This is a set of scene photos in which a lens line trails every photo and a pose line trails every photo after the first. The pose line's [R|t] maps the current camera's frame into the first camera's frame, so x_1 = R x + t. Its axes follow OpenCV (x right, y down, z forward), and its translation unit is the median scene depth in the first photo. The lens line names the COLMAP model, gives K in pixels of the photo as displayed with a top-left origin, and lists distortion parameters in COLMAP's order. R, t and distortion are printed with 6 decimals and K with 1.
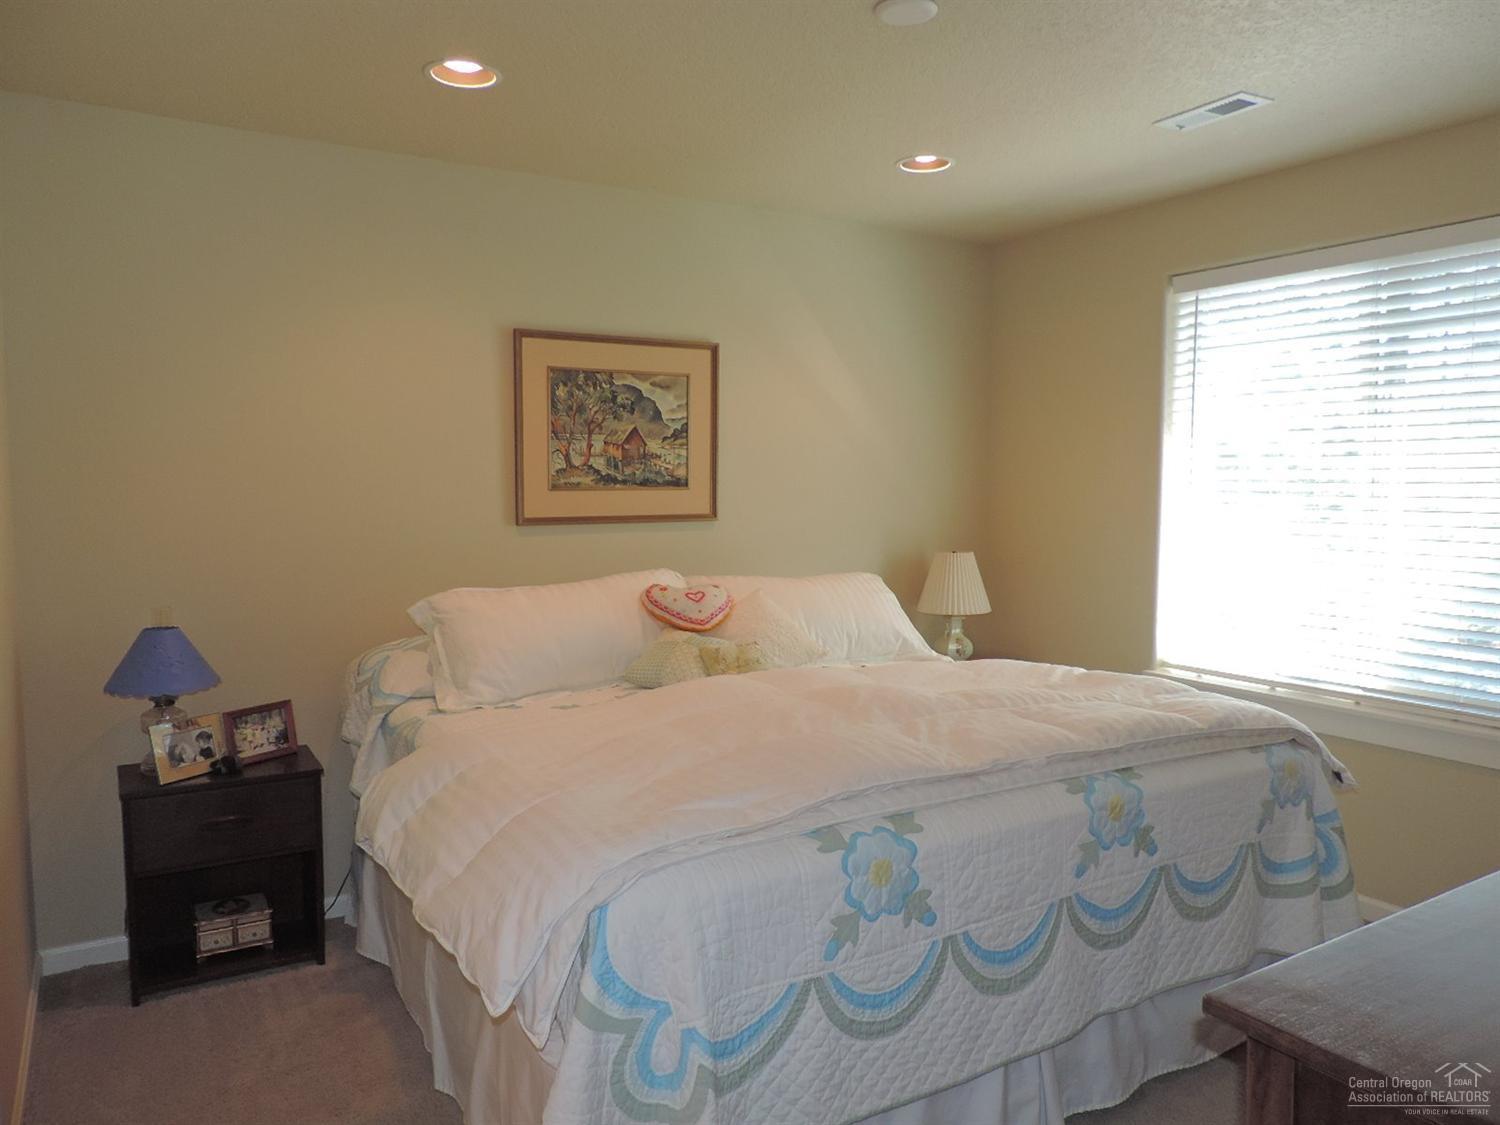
lens RADIAL K [[1063.8, 0, 753.9], [0, 1063.8, 572.8], [0, 0, 1]] dist [-0.008631, -0.003612]
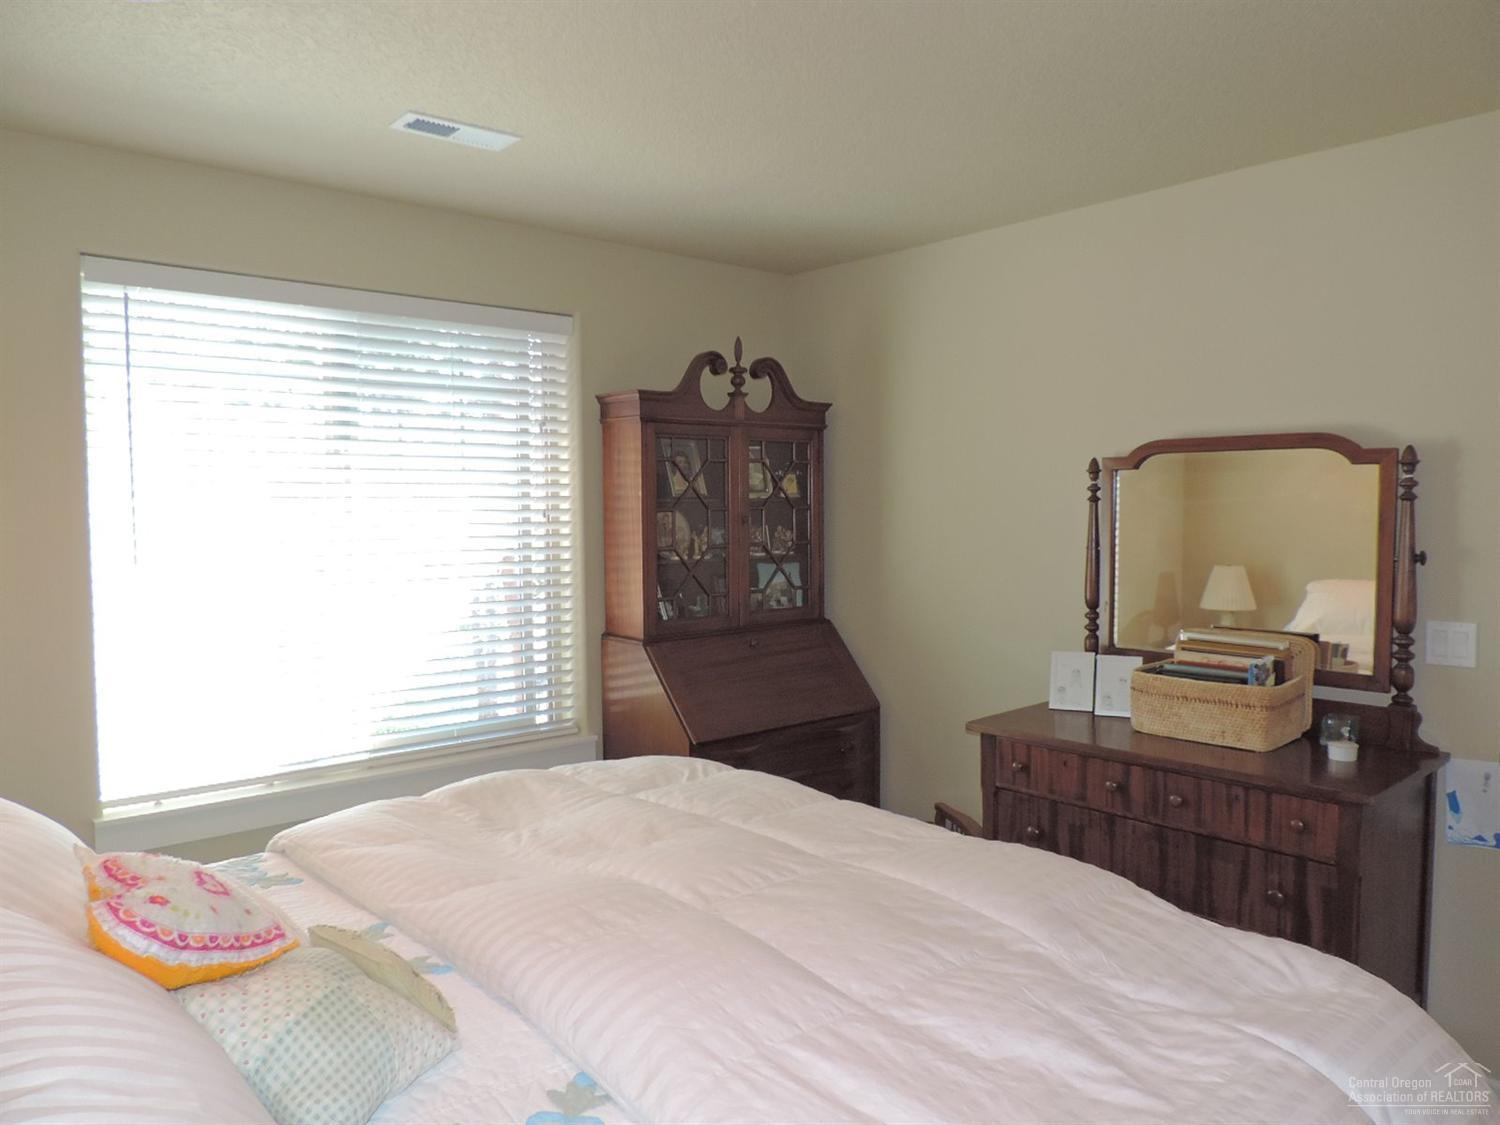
lens RADIAL K [[1063.8, 0, 753.9], [0, 1063.8, 572.8], [0, 0, 1]] dist [-0.008631, -0.003612]
pose [[-0.172160, -0.042522, 0.984151, -0.422782], [0.101898, 0.992940, 0.060727, -0.074357], [-0.979784, 0.110738, -0.166612, 0.786538]]
